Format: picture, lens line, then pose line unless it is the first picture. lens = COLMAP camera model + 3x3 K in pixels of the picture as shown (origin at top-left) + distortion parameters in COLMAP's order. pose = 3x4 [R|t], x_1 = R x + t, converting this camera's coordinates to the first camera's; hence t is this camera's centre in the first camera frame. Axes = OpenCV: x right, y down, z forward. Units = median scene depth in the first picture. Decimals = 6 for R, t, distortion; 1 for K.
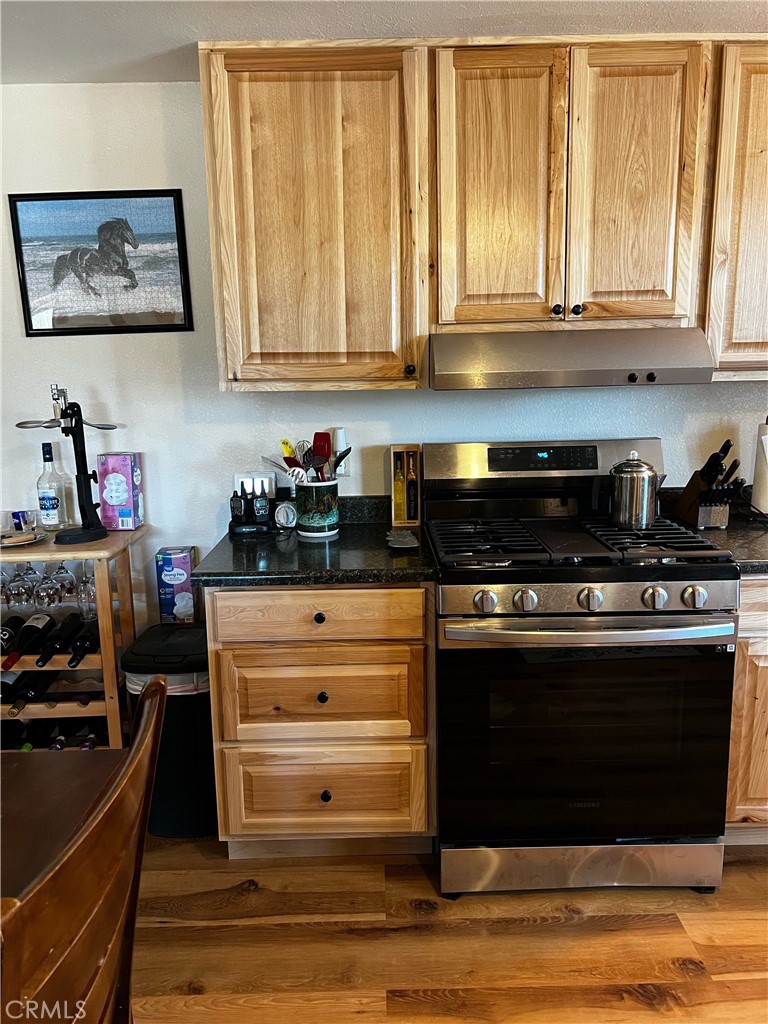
lens RADIAL K [[749.8, 0, 384.0], [0, 749.8, 512.0], [0, 0, 1]] dist [0.080401, -0.104835]
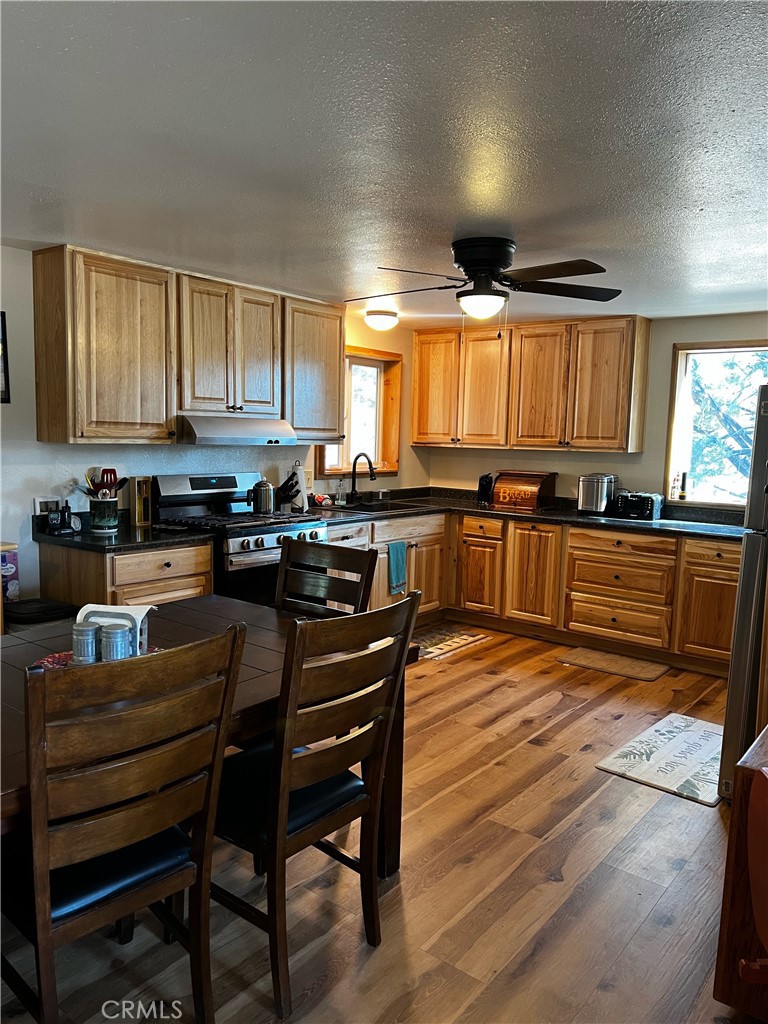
lens RADIAL K [[754.0, 0, 379.4], [0, 754.0, 519.1], [0, 0, 1]] dist [0.050835, -0.055605]
pose [[0.627519, -0.054555, 0.776688, -1.142759], [0.118336, 0.992636, -0.025885, 0.132087], [-0.769556, 0.108154, 0.629353, -0.559852]]
